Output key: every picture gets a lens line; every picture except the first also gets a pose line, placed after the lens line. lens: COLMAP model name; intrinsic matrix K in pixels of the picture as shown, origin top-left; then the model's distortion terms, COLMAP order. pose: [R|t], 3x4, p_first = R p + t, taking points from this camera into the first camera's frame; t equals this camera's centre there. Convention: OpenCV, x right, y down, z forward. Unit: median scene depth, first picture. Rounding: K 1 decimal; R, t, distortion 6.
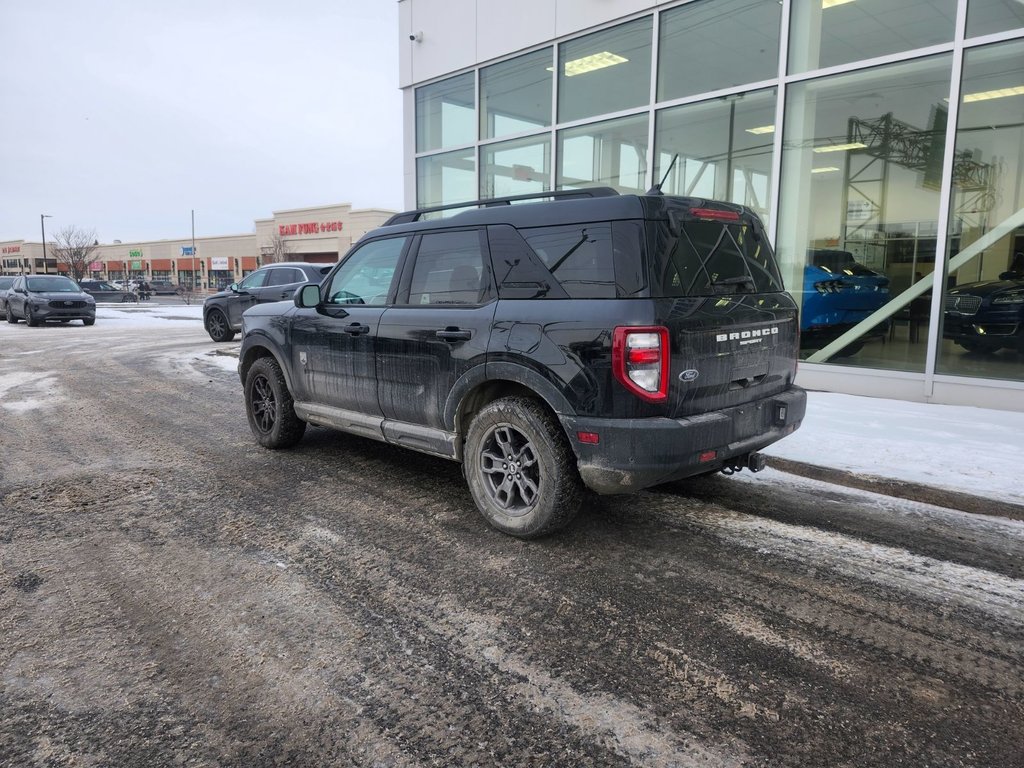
lens RADIAL K [[703.7, 0, 512.0], [0, 703.7, 384.0], [0, 0, 1]] dist [0.103133, -0.123699]
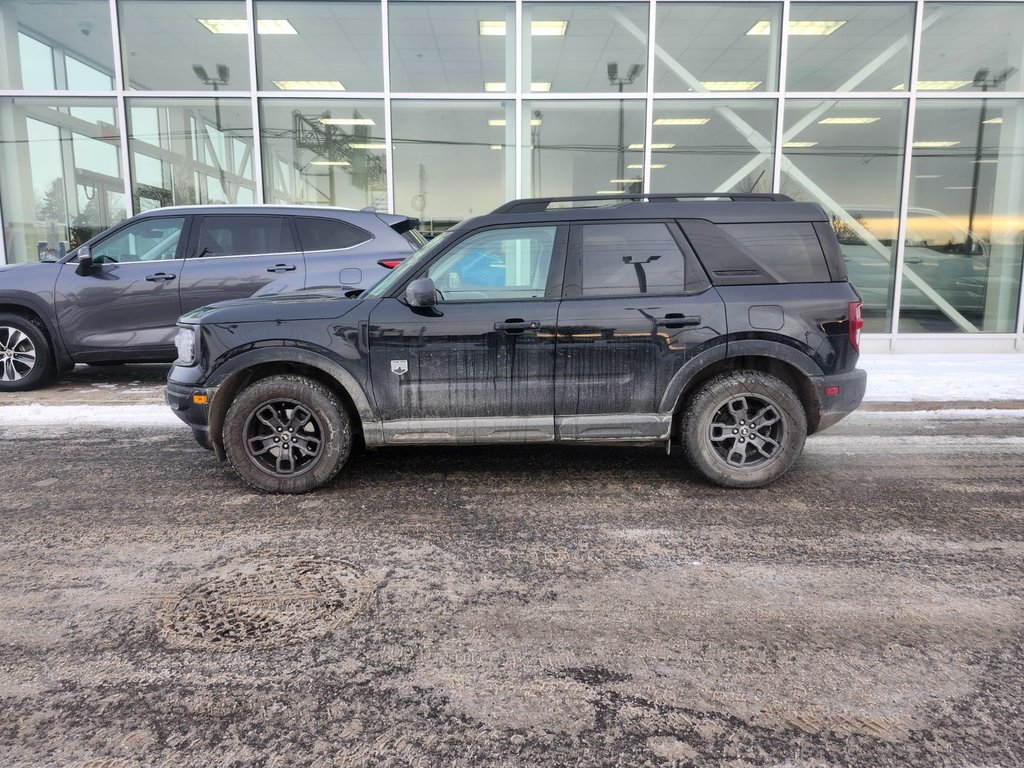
lens RADIAL K [[703.7, 0, 512.0], [0, 703.7, 384.0], [0, 0, 1]] dist [0.103133, -0.123699]
pose [[0.679424, -0.127870, 0.722518, -1.081988], [0.109230, 0.991352, 0.072733, -0.083958], [-0.725570, 0.029504, 0.687515, 0.460909]]
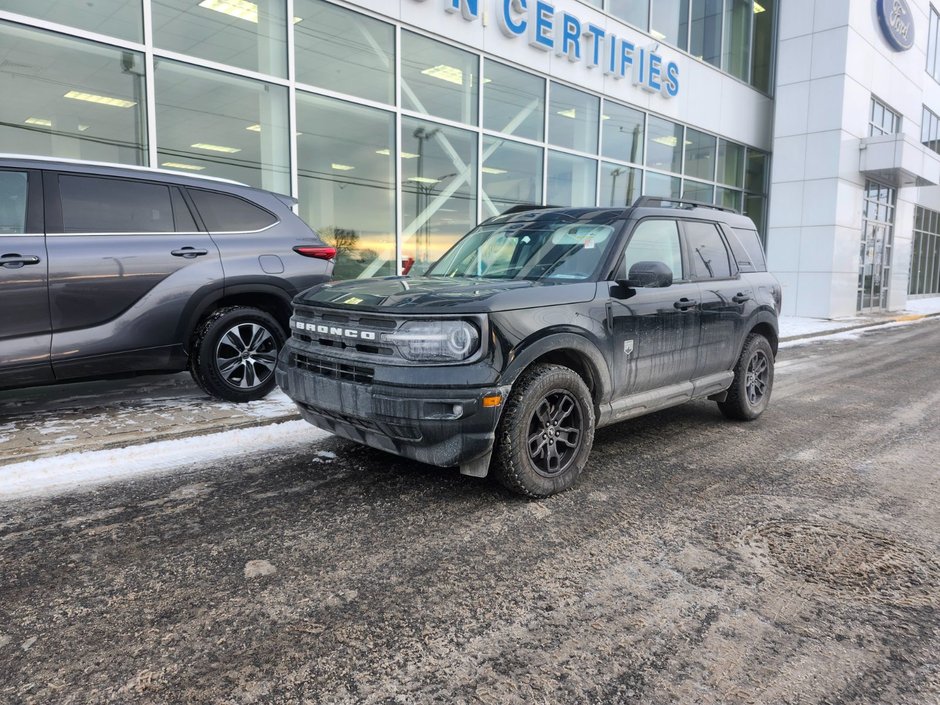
lens RADIAL K [[646.0, 0, 470.0], [0, 646.0, 352.5], [0, 0, 1]] dist [0.103133, -0.123699]
pose [[-0.025600, -0.124706, 0.991863, -1.444814], [0.127957, 0.983618, 0.126972, -0.208228], [-0.991449, 0.130166, -0.009224, 1.621797]]
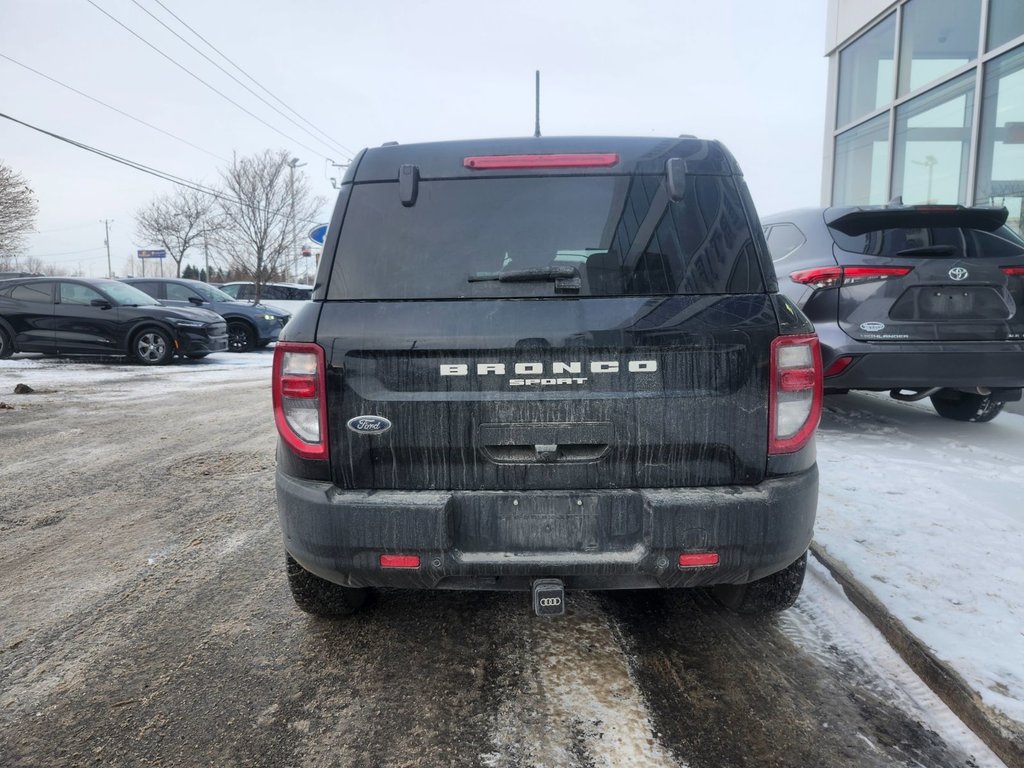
lens RADIAL K [[721.9, 0, 512.0], [0, 721.9, 384.0], [0, 0, 1]] dist [0.048805, -0.049598]
pose [[0.708031, 0.083488, -0.701228, 0.692126], [-0.095991, 0.995149, 0.021559, -0.065098], [0.699626, 0.052047, 0.712611, 0.556817]]
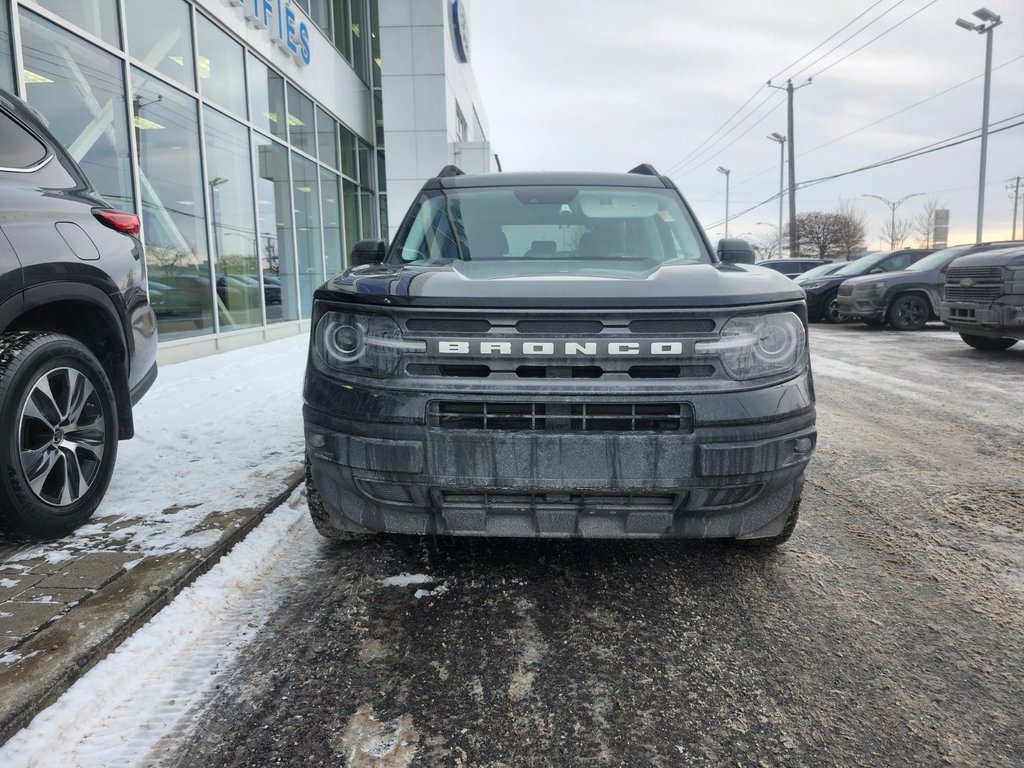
lens RADIAL K [[712.0, 0, 515.0], [0, 712.0, 371.0], [0, 0, 1]] dist [0.042150, -0.033462]
pose [[-0.704372, -0.086491, 0.704542, -0.876335], [0.107996, 0.967936, 0.226796, -0.261976], [-0.701568, 0.235836, -0.672446, 2.226791]]
